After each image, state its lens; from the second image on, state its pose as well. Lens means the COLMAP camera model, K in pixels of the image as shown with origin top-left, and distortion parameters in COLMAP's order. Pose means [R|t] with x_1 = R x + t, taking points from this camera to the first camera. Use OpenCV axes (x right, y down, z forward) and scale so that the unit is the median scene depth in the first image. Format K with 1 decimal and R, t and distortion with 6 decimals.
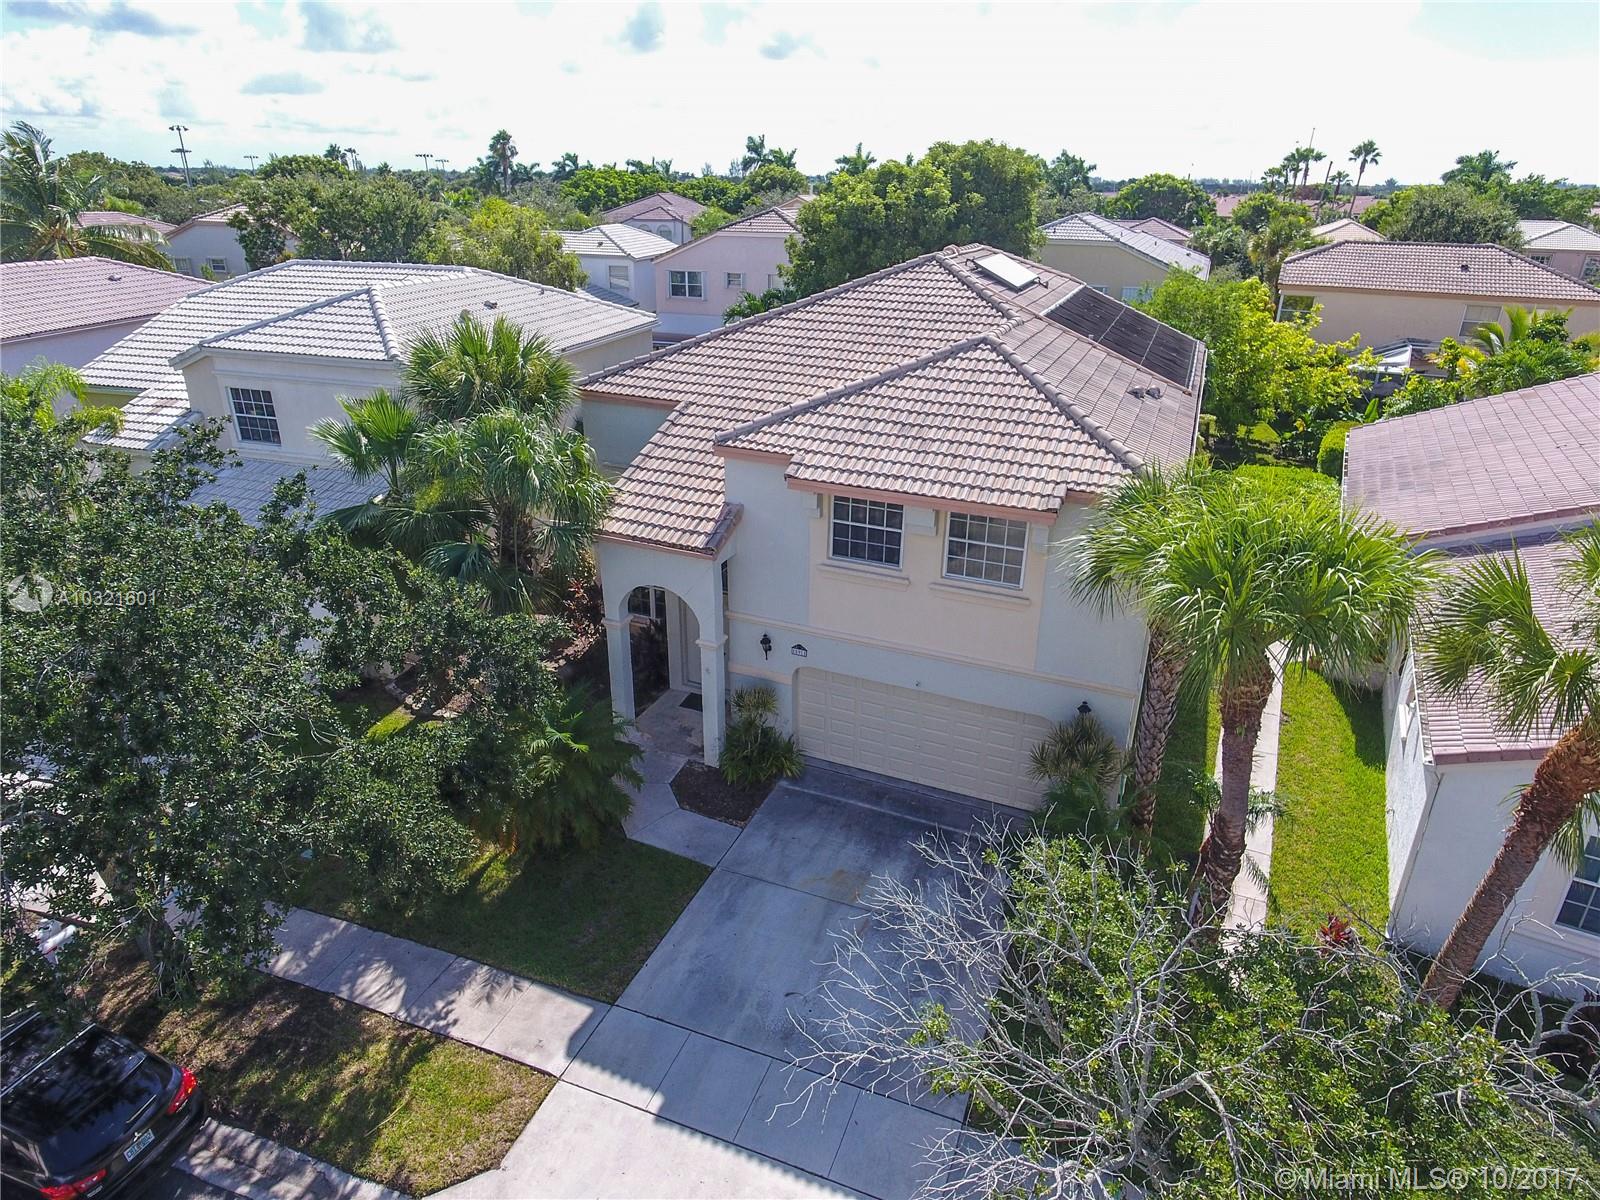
lens RADIAL K [[939.2, 0, 804.0], [0, 939.2, 563.4], [0, 0, 1]] dist [-0.000180, 0.000740]
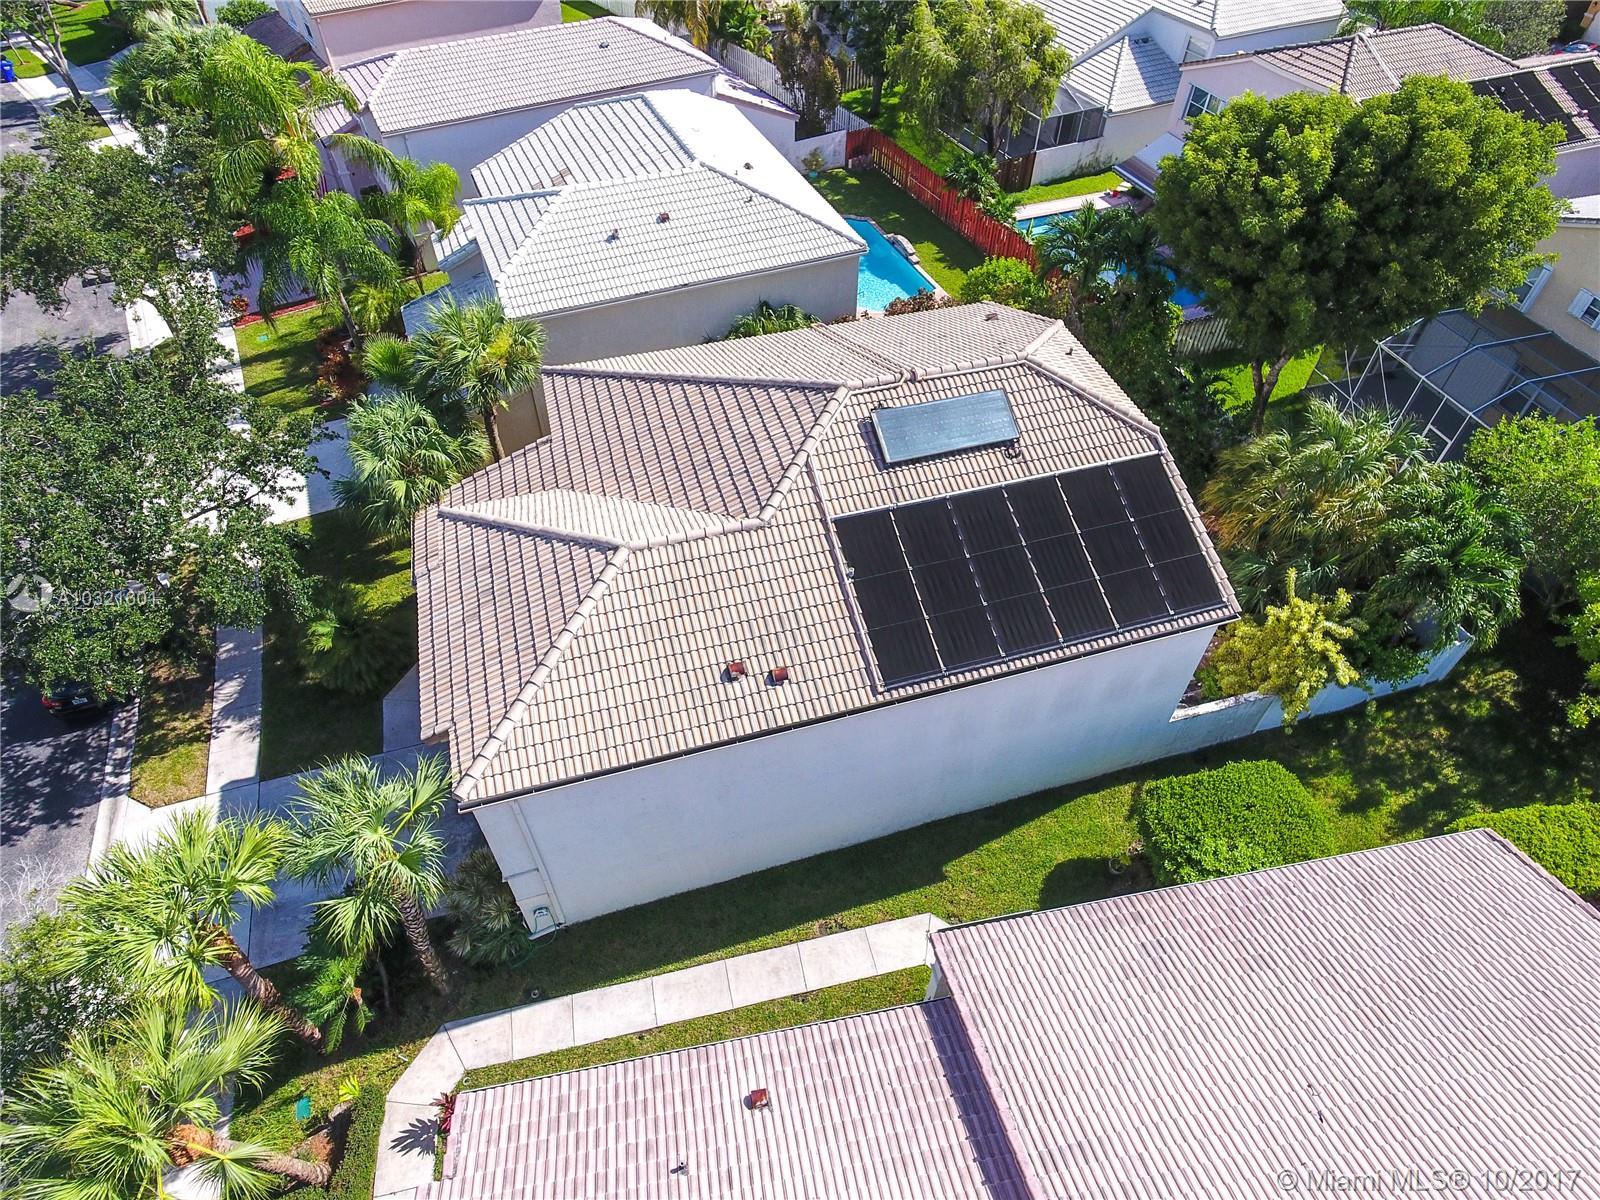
lens RADIAL K [[943.0, 0, 808.2], [0, 943.0, 565.3], [0, 0, 1]] dist [0.003908, 0.001497]
pose [[0.639540, 0.551850, -0.535211, 0.849624], [-0.296745, 0.819456, 0.490341, -0.755462], [0.709177, -0.154771, 0.687833, 0.400865]]
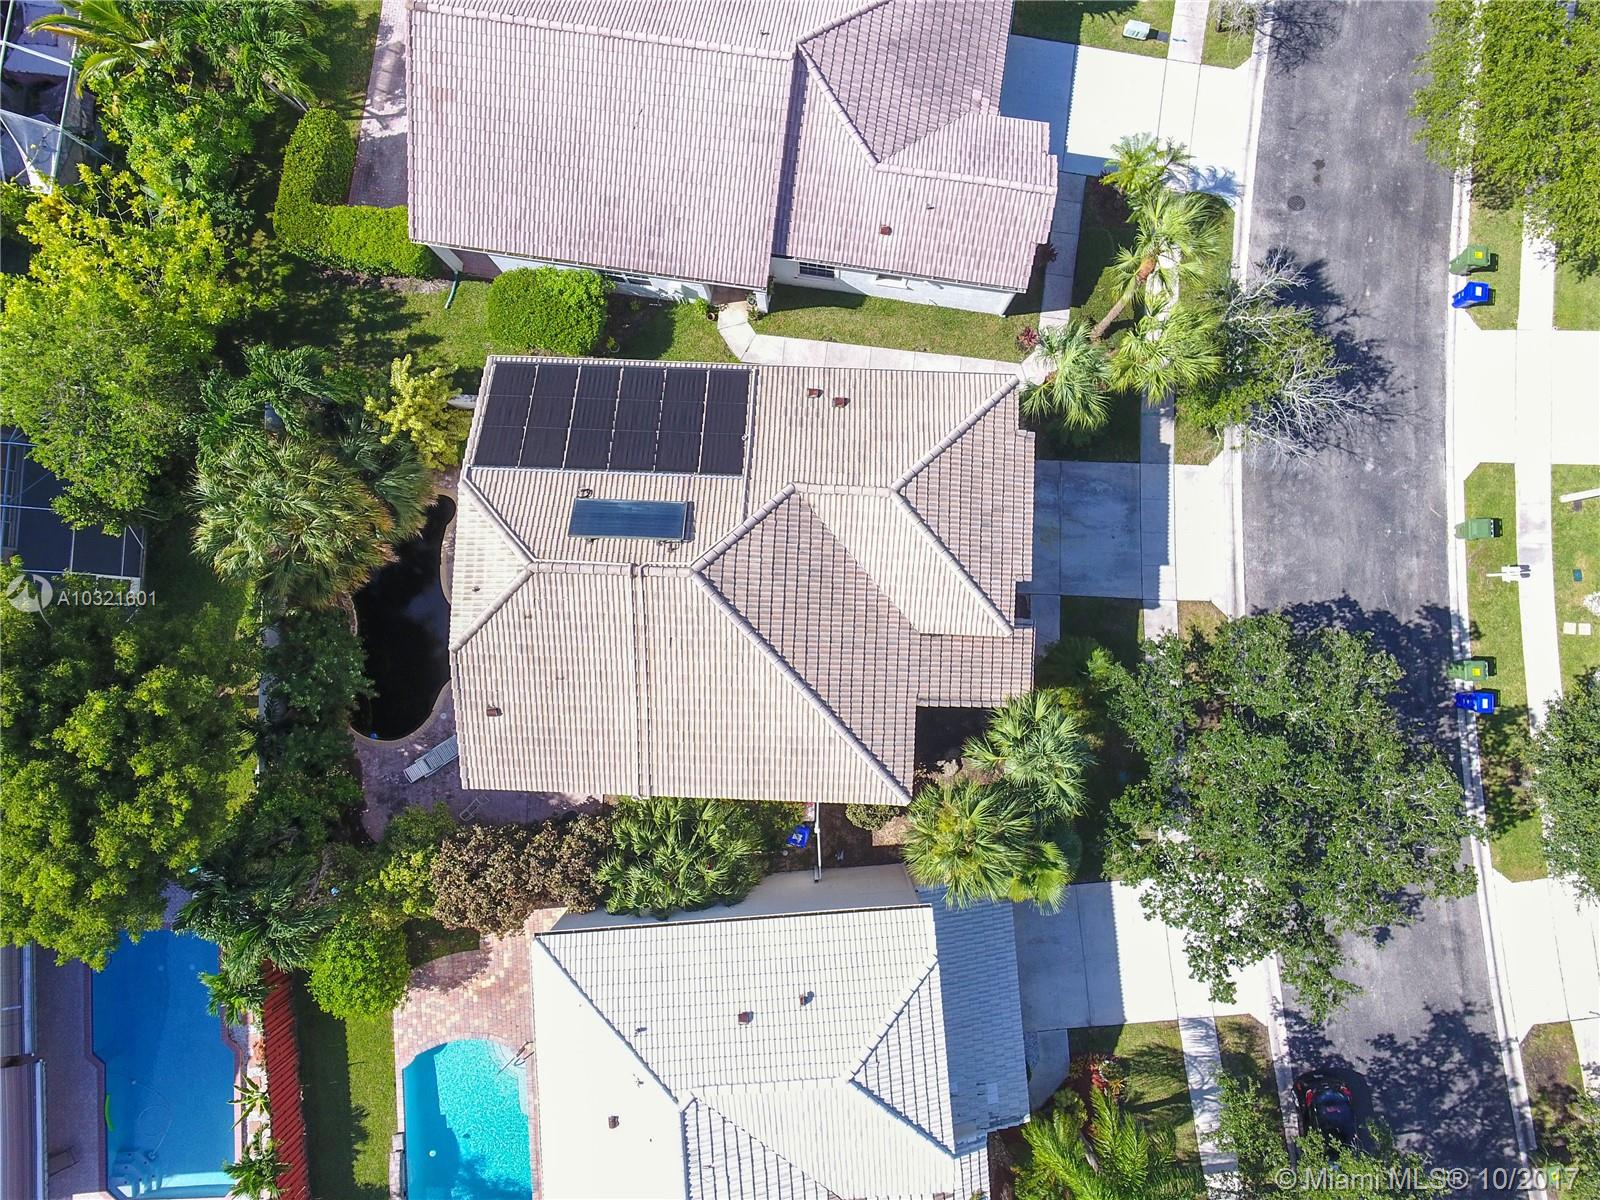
lens RADIAL K [[943.5, 0, 807.2], [0, 943.5, 569.6], [0, 0, 1]] dist [-0.004219, 0.000487]
pose [[-0.352091, -0.934867, 0.045332, 0.056578], [0.351160, -0.087049, 0.932260, -1.596552], [-0.867594, 0.344160, 0.358937, 0.593677]]
